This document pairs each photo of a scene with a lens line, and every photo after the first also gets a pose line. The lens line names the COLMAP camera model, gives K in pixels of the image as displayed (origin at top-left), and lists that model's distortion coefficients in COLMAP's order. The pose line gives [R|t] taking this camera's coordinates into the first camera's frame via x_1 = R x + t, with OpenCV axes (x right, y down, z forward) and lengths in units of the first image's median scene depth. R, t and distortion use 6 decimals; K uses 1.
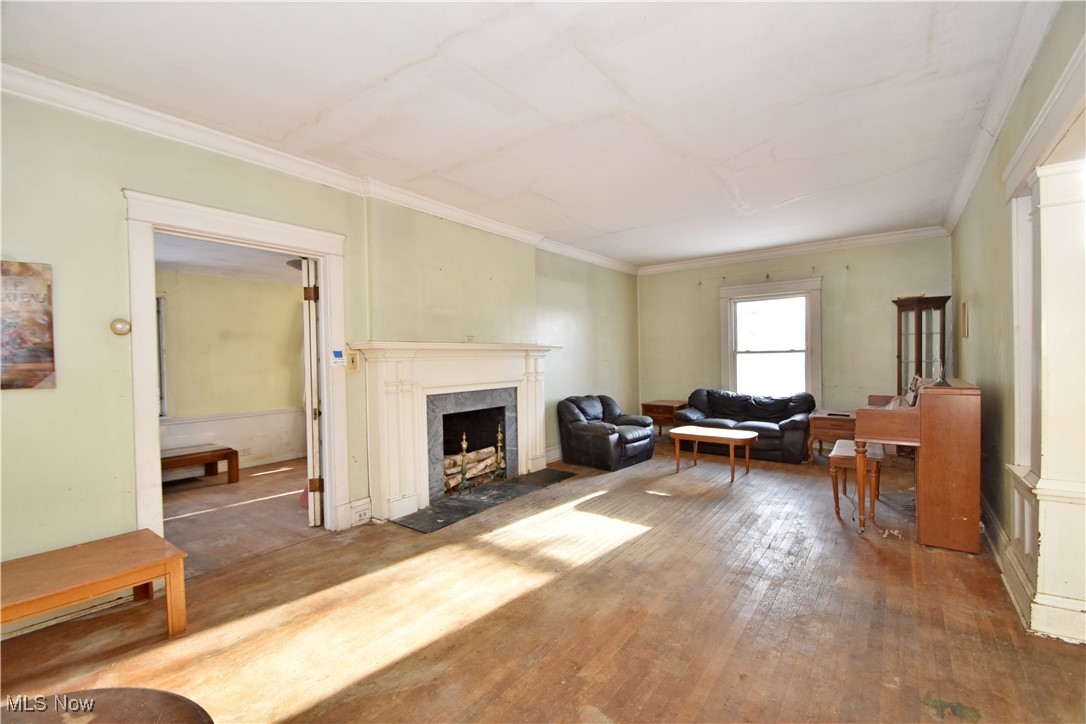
lens RADIAL K [[478.3, 0, 539.8], [0, 478.3, 366.0], [0, 0, 1]] dist [0.001855, -0.005455]
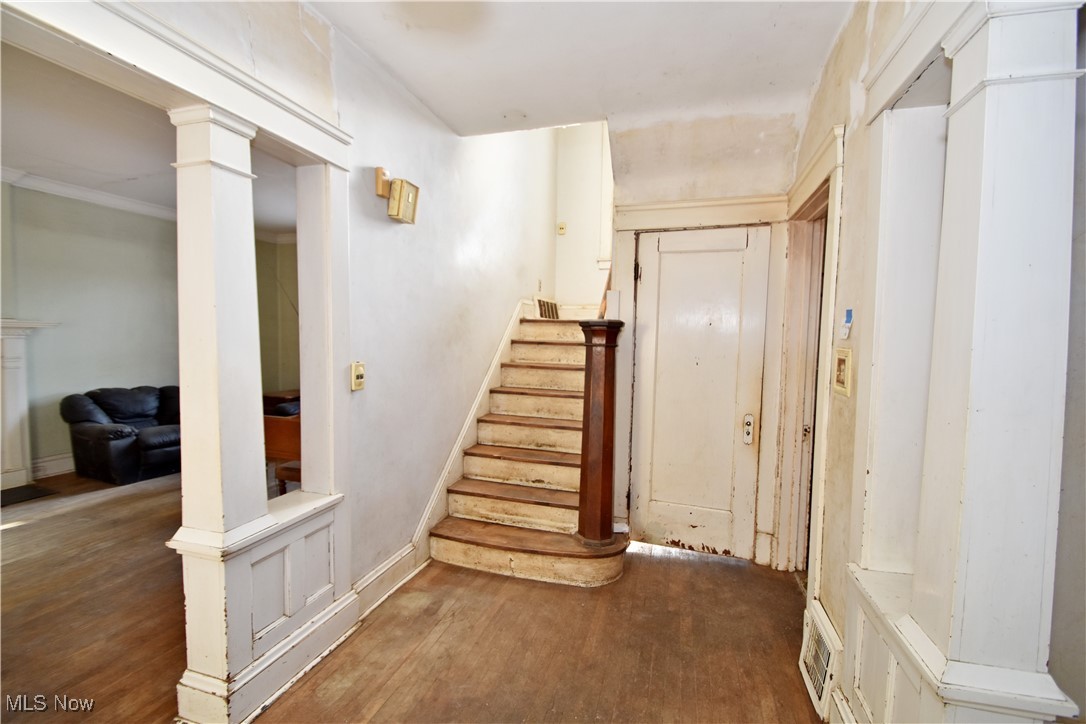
lens RADIAL K [[478.3, 0, 543.3], [0, 478.3, 365.4], [0, 0, 1]] dist [0.001855, -0.005455]
pose [[0.936640, 0.014092, 0.350009, 0.605874], [-0.029347, 0.998835, 0.038320, -0.031465], [-0.349061, -0.046163, 0.935962, 0.039406]]
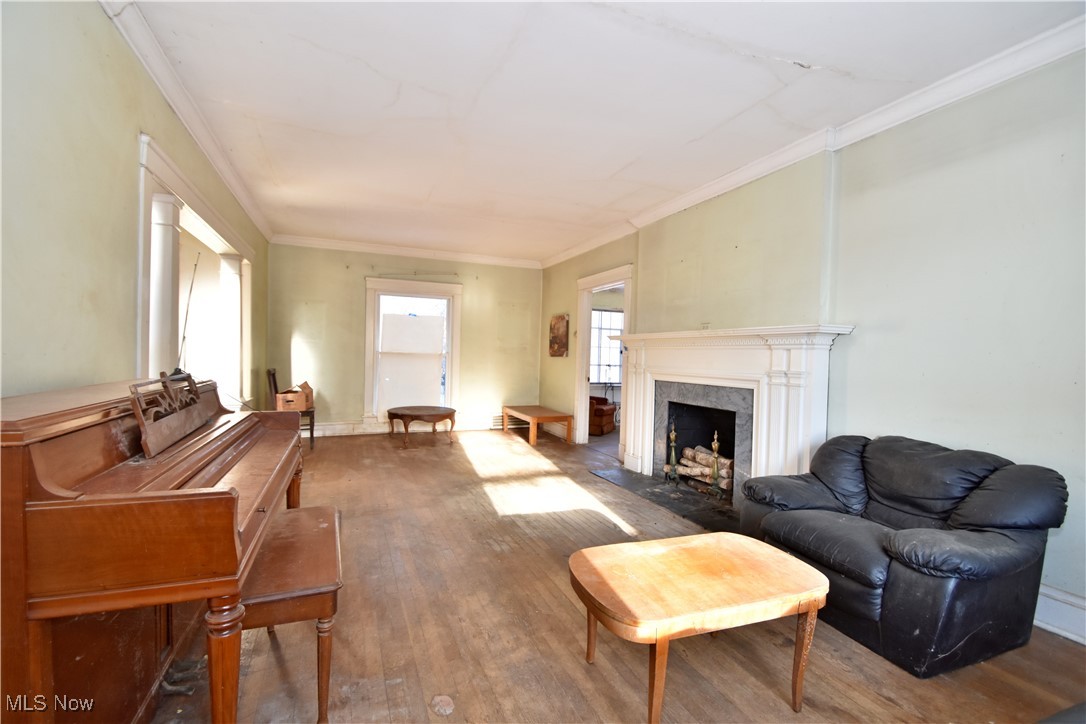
lens RADIAL K [[478.3, 0, 539.5], [0, 478.3, 362.6], [0, 0, 1]] dist [0.001855, -0.005455]
pose [[-0.514277, 0.020768, -0.857372, 0.804667], [-0.028583, 0.998736, 0.041337, -0.017031], [0.857148, 0.045765, -0.513034, 1.232469]]
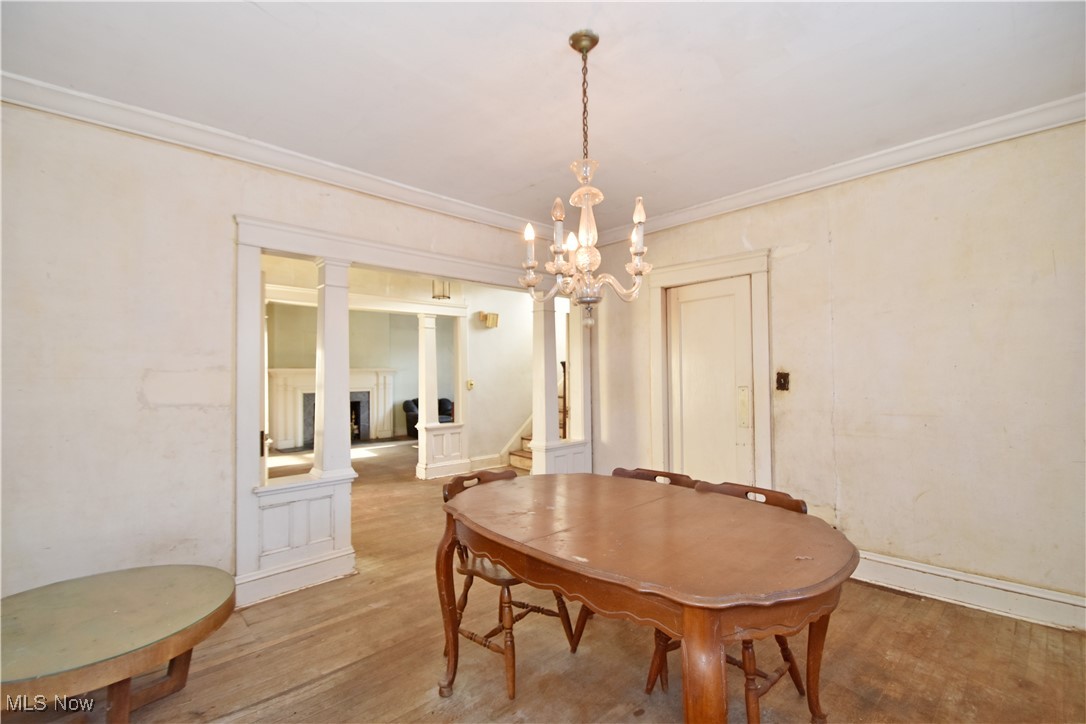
lens RADIAL K [[478.3, 0, 541.5], [0, 478.3, 359.5], [0, 0, 1]] dist [0.001855, -0.005455]
pose [[0.984140, 0.004429, -0.177341, 1.058427], [-0.011363, 0.999209, -0.038102, -0.018123], [0.177032, 0.039513, 0.983412, -0.805373]]
